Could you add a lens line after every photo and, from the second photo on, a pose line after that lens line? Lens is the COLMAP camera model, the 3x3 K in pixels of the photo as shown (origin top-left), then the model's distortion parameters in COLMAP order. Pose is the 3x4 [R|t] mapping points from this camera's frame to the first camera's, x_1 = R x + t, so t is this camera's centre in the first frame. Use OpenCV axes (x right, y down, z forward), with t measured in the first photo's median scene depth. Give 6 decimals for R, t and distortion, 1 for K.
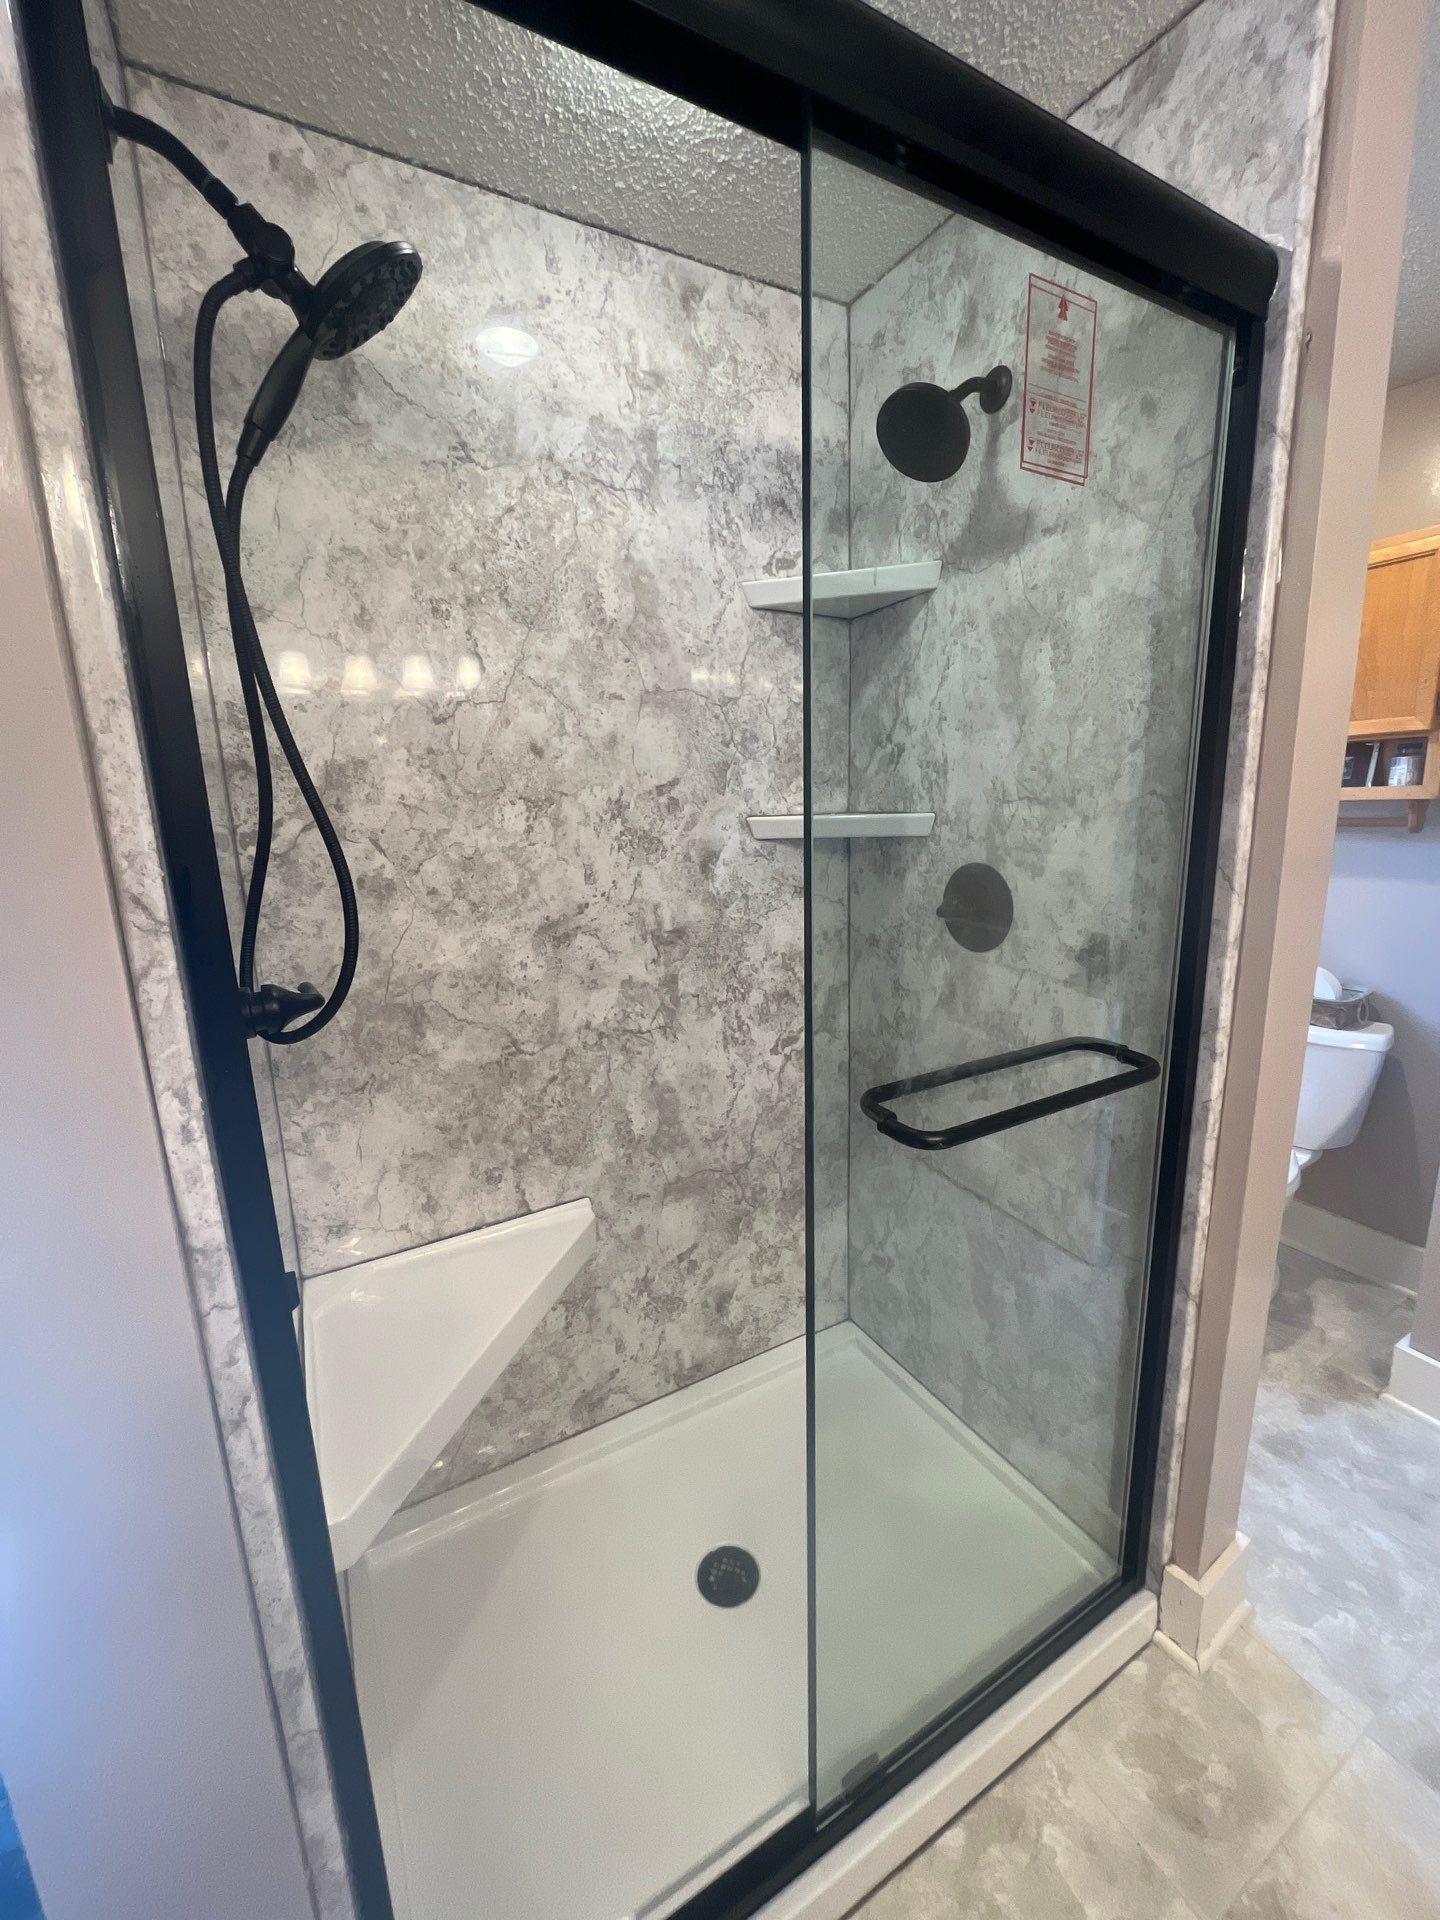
lens RADIAL K [[777.1, 0, 720.0], [0, 777.1, 960.0], [0, 0, 1]] dist [-0.001415, -0.000068]
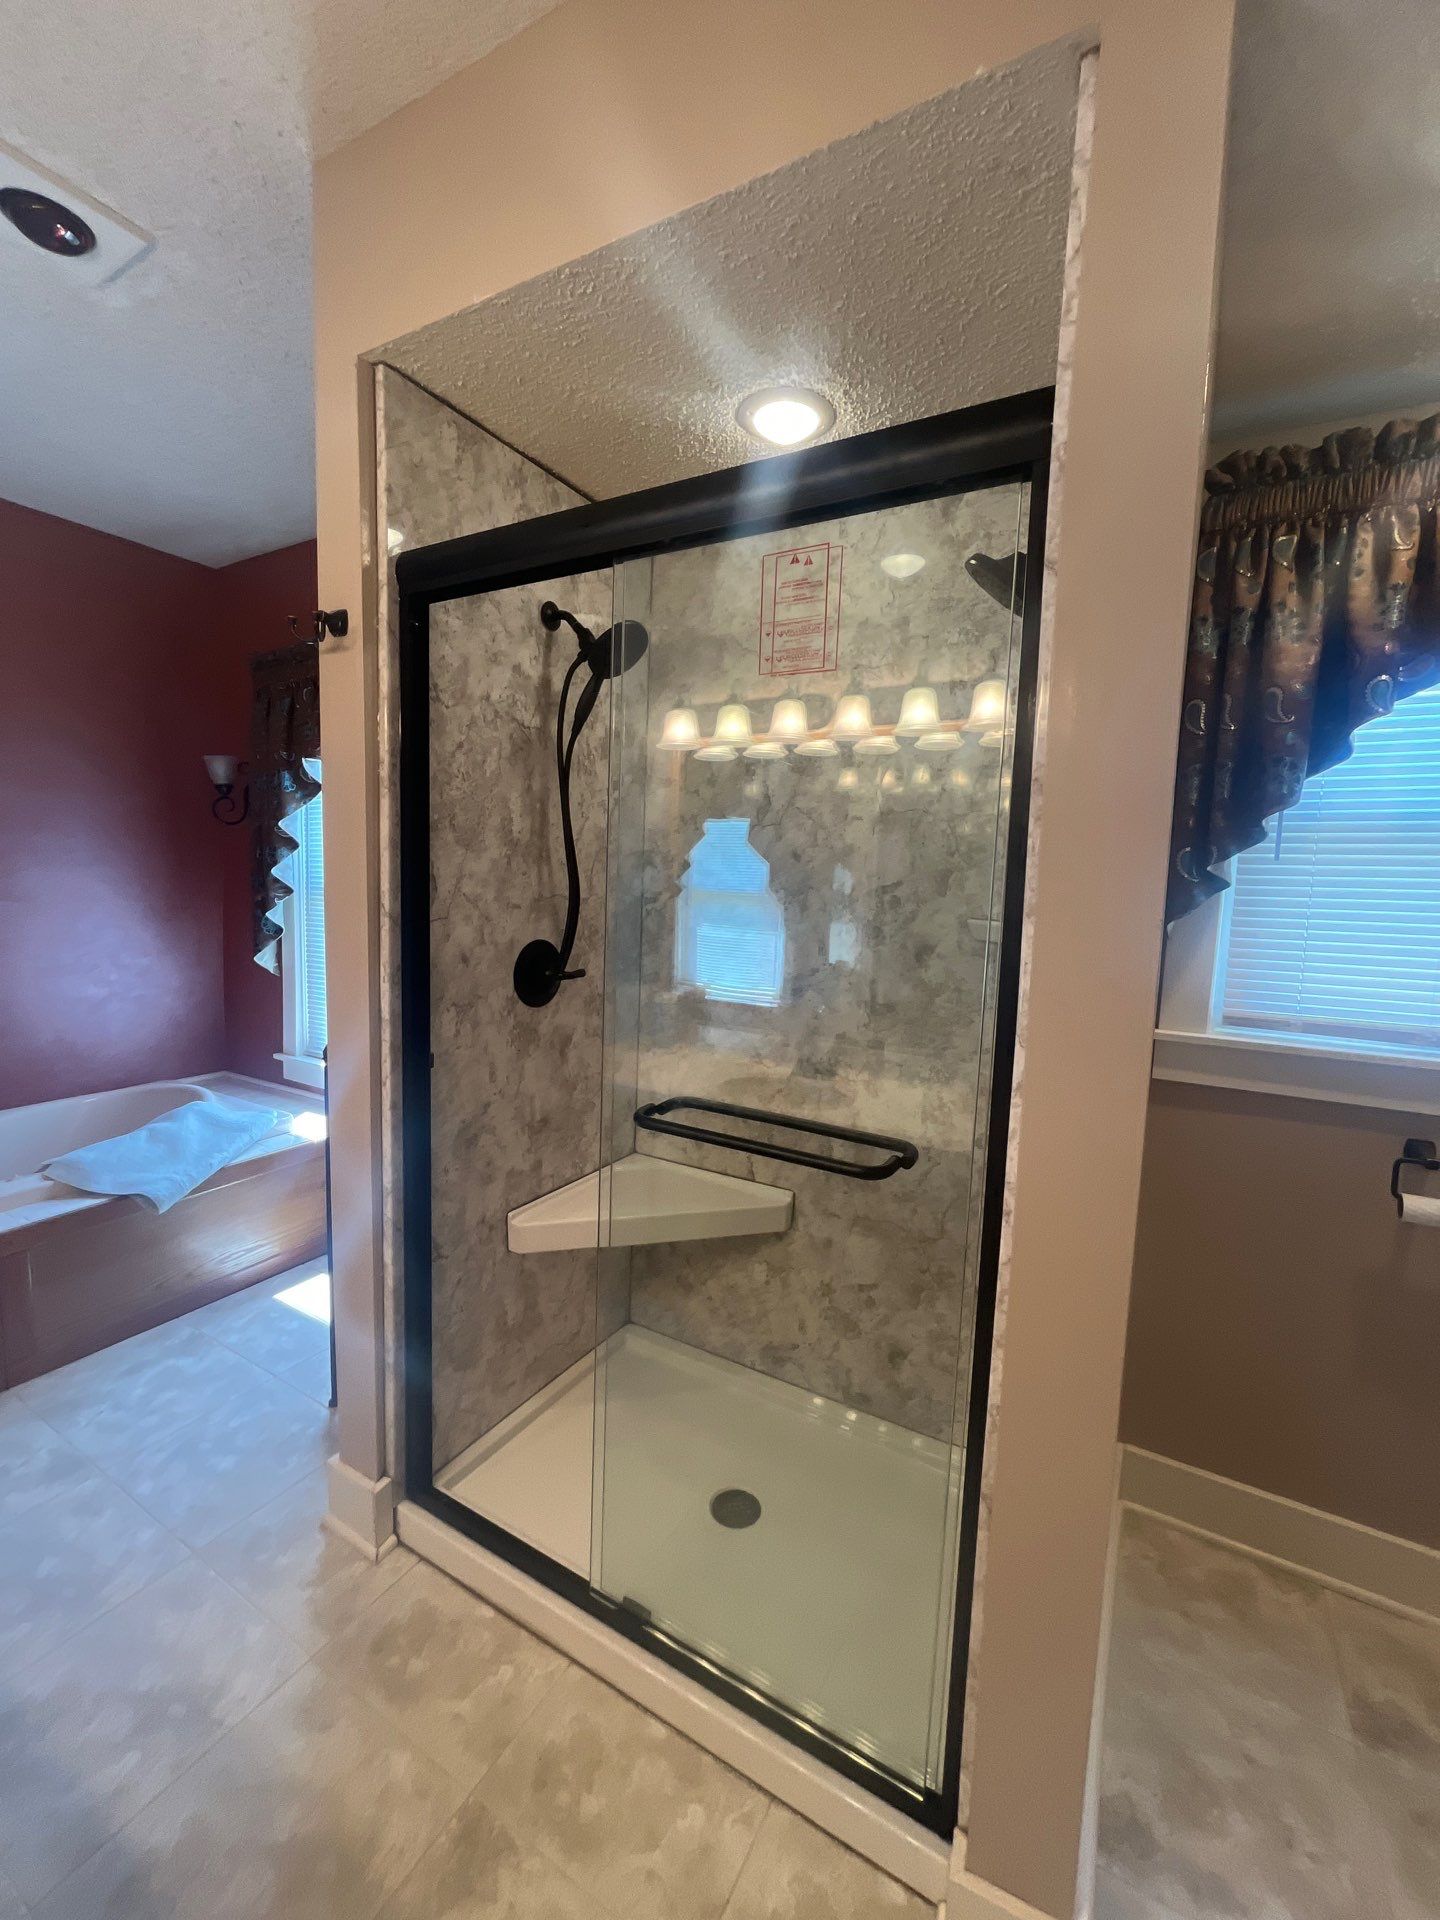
lens RADIAL K [[788.4, 0, 720.0], [0, 788.4, 960.0], [0, 0, 1]] dist [0.002057, 0.000088]
pose [[0.508974, 0.138651, -0.849542, 0.864419], [-0.224666, 0.974131, 0.024384, -0.080104], [0.830946, 0.178452, 0.526958, 0.137732]]
